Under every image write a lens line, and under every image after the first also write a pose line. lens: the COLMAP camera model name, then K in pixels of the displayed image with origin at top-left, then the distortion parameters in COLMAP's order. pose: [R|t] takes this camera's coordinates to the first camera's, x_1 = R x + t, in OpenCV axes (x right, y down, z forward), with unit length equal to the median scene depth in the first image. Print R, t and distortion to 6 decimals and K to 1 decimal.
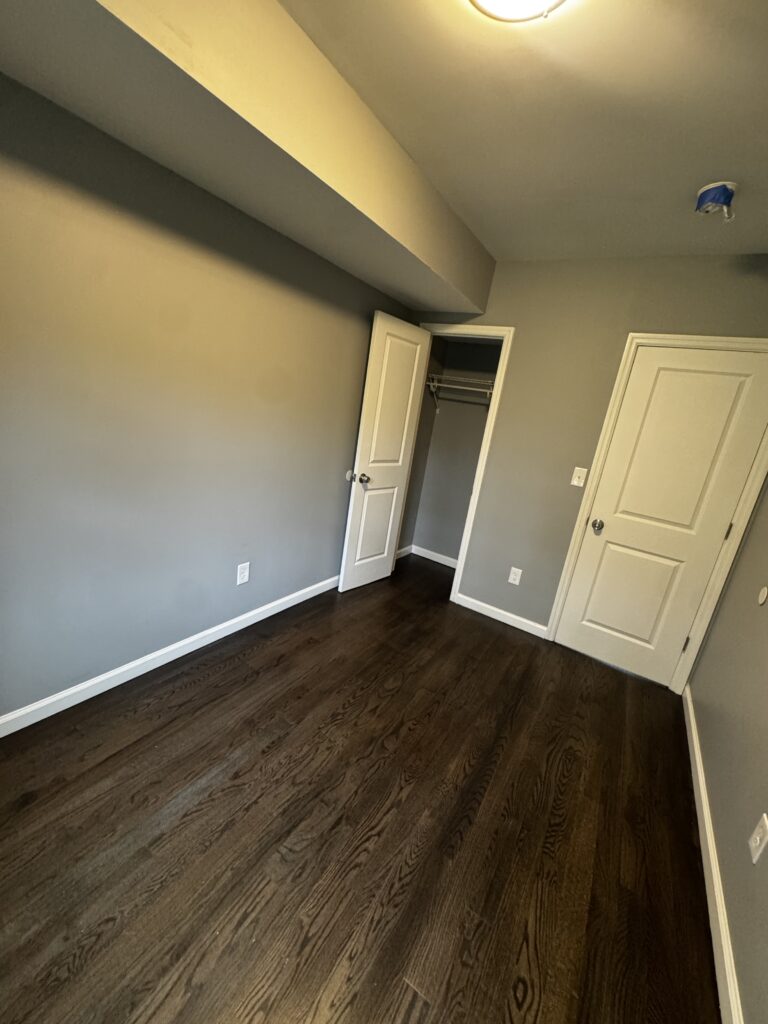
lens RADIAL K [[409.7, 0, 388.1], [0, 409.7, 507.9], [0, 0, 1]] dist [-0.005433, 0.000381]
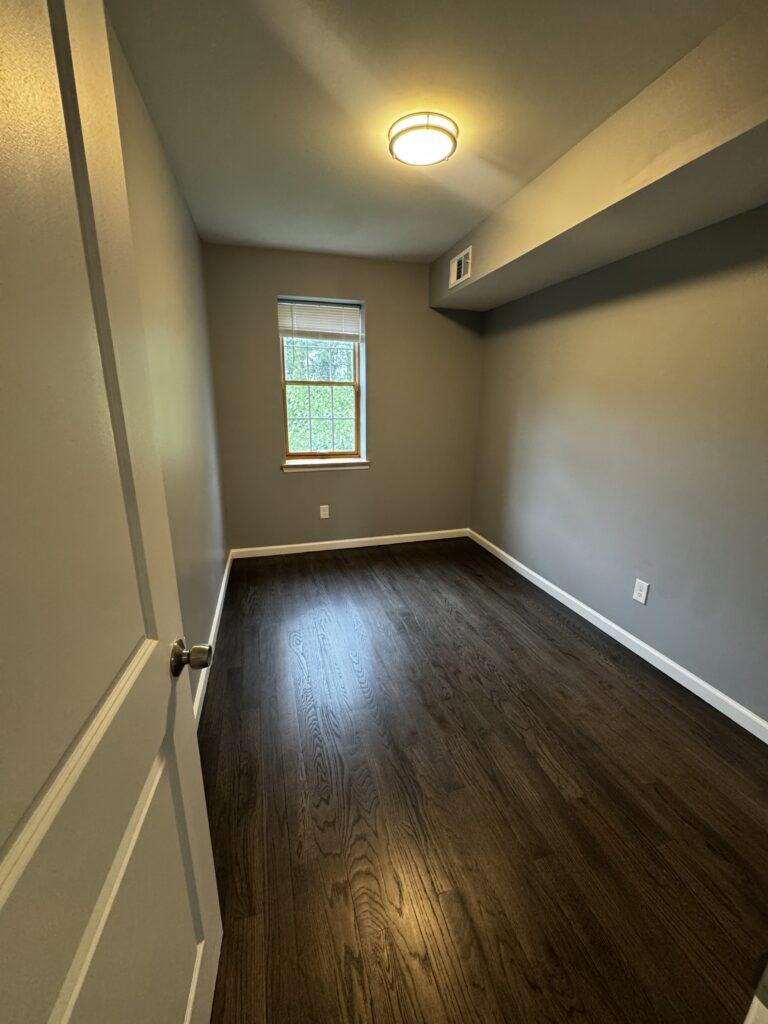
lens RADIAL K [[409.7, 0, 377.9], [0, 409.7, 517.0], [0, 0, 1]] dist [-0.005433, 0.000381]
pose [[-0.666862, 0.044748, -0.743836, 0.924084], [-0.292956, 0.902079, 0.316908, -0.146557], [0.685180, 0.429245, -0.588453, 1.288889]]
